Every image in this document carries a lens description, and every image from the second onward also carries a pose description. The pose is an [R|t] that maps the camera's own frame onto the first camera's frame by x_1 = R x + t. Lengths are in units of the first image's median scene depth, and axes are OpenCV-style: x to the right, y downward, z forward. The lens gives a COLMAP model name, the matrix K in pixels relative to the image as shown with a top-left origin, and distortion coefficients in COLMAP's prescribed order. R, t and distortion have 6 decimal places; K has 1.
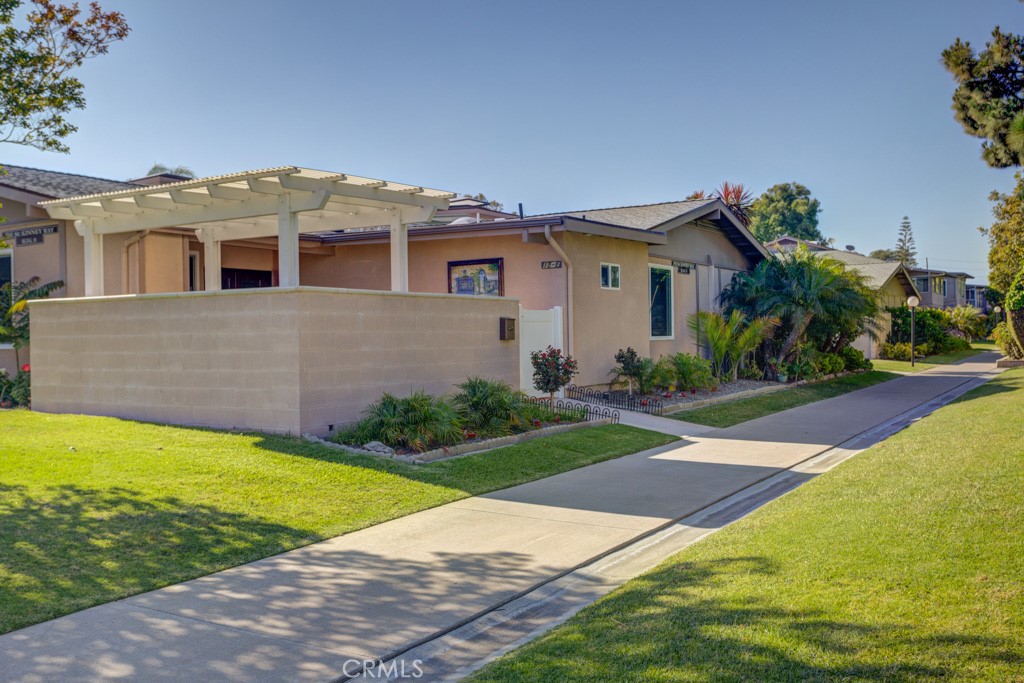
lens RADIAL K [[976.7, 0, 513.2], [0, 976.7, 353.1], [0, 0, 1]] dist [0.032391, -0.097041]
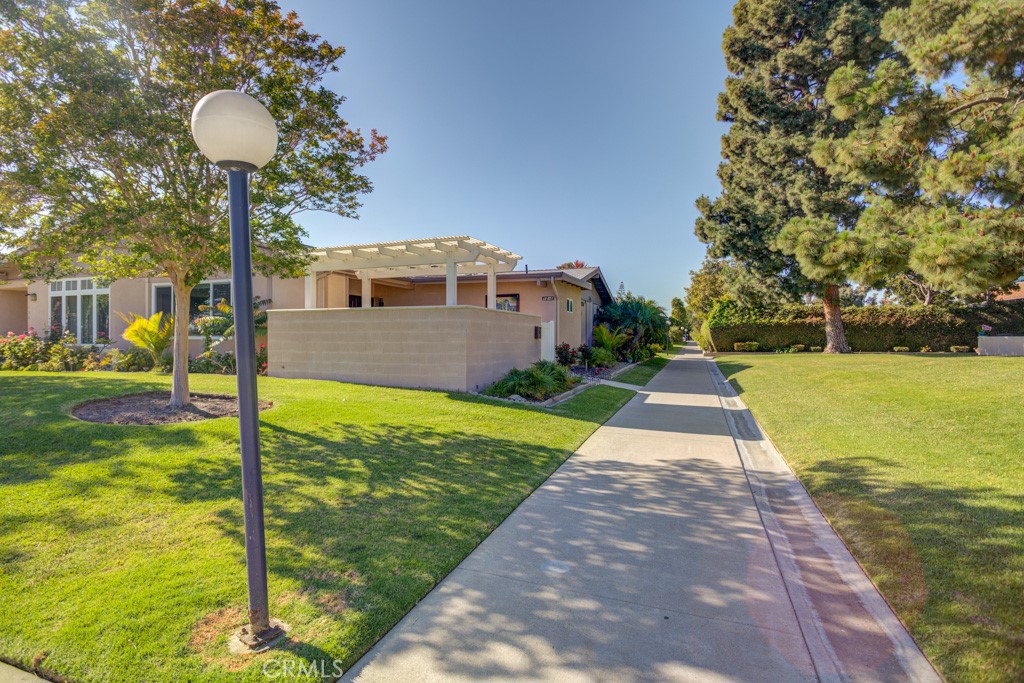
lens RADIAL K [[507.2, 0, 512.0], [0, 507.2, 341.5], [0, 0, 1]] dist [-0.002139, 0.000088]
pose [[0.982201, 0.014145, 0.187301, -0.216894], [-0.011960, 0.999847, -0.012791, 0.004536], [-0.187453, 0.010323, 0.982219, 0.074183]]
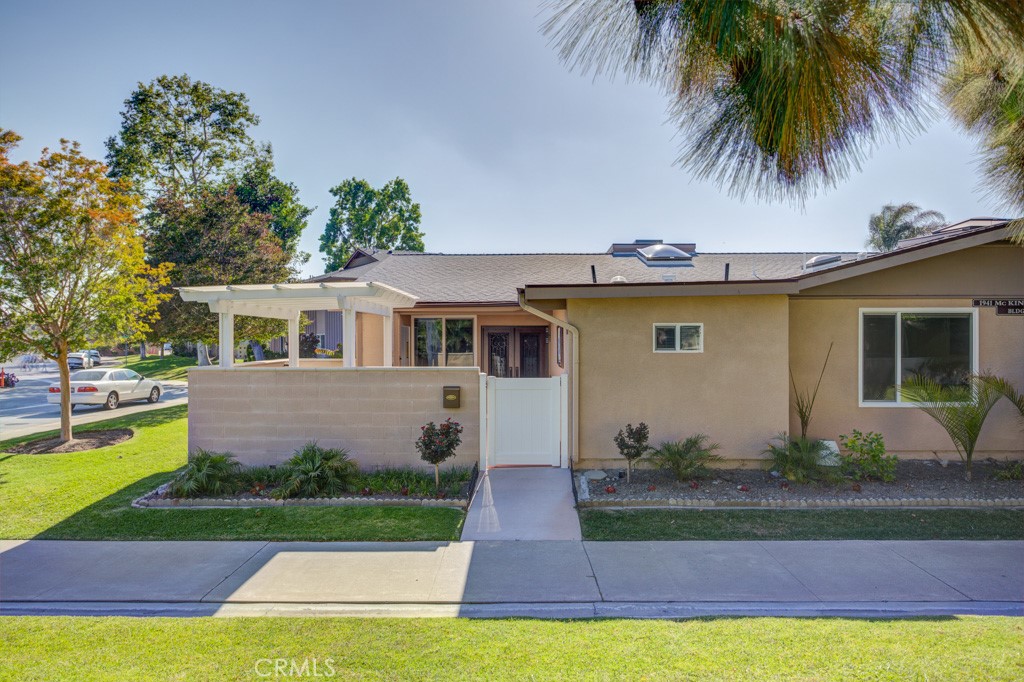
lens RADIAL K [[732.4, 0, 512.0], [0, 732.4, 341.0], [0, 0, 1]] dist [0.025853, 0.000026]
pose [[0.497522, 0.016502, -0.867294, 0.682188], [-0.019882, 0.999773, 0.007617, -0.088414], [0.867223, 0.013454, 0.497737, 0.614657]]
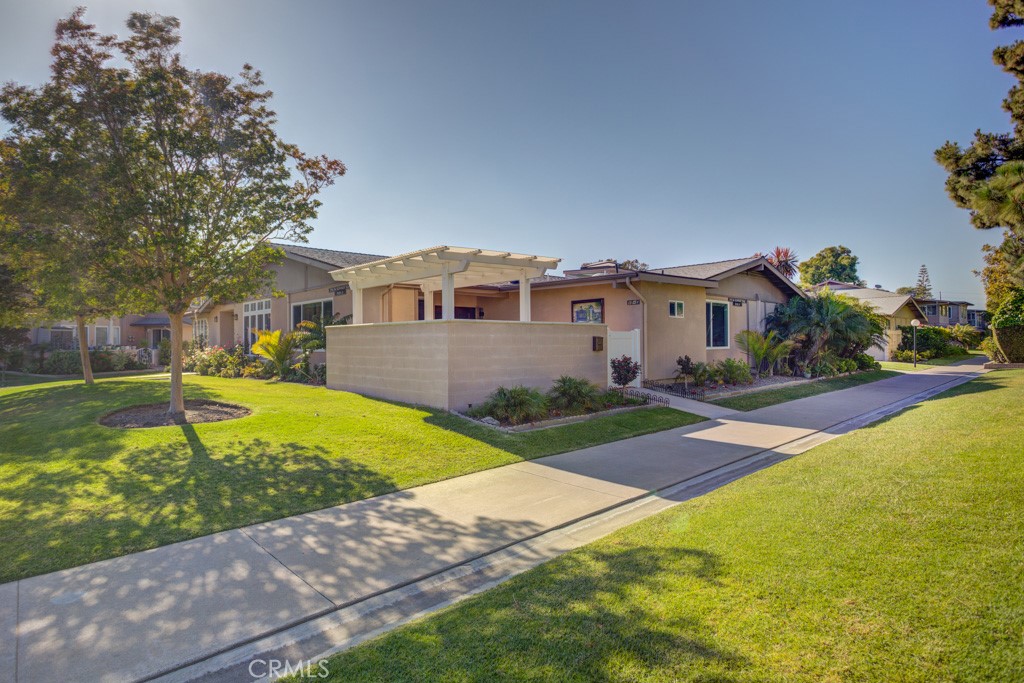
lens RADIAL K [[549.8, 0, 512.0], [0, 549.8, 341.5], [0, 0, 1]] dist [-0.005031, -0.000001]
pose [[0.964758, 0.006363, -0.263063, 0.087960], [-0.010606, 0.999836, -0.014712, -0.012951], [0.262926, 0.016983, 0.964667, 0.100918]]
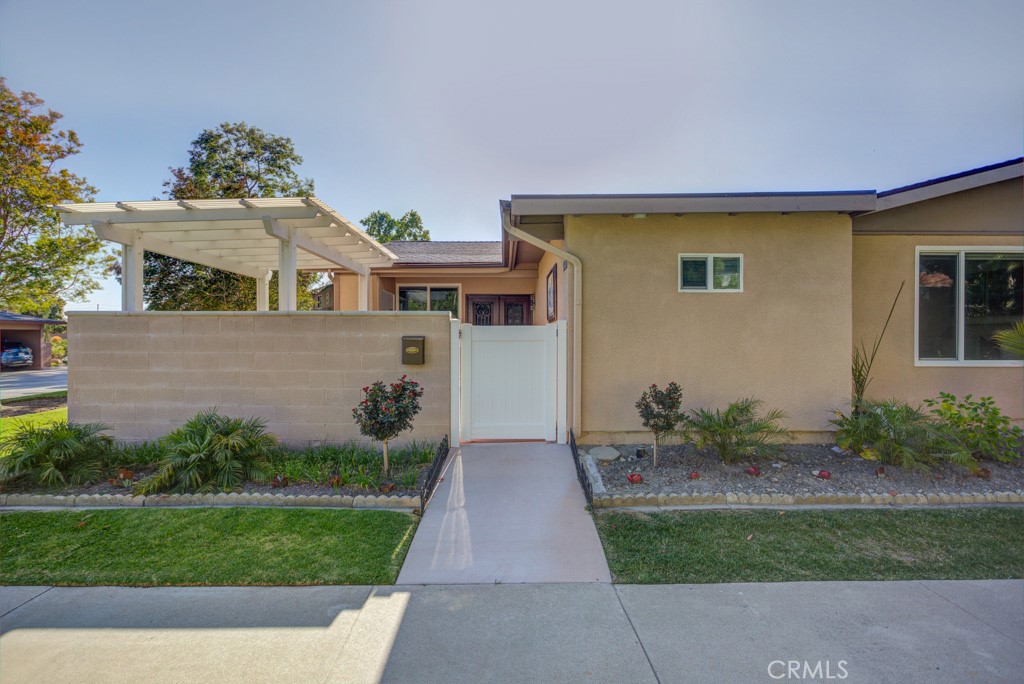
lens RADIAL K [[507.2, 0, 512.0], [0, 507.2, 342.0], [0, 0, 1]] dist [-0.002139, 0.000088]
pose [[0.519046, 0.019663, -0.854520, 0.374275], [-0.022887, 0.999697, 0.009101, -0.035214], [0.854440, 0.014833, 0.519338, 0.797759]]
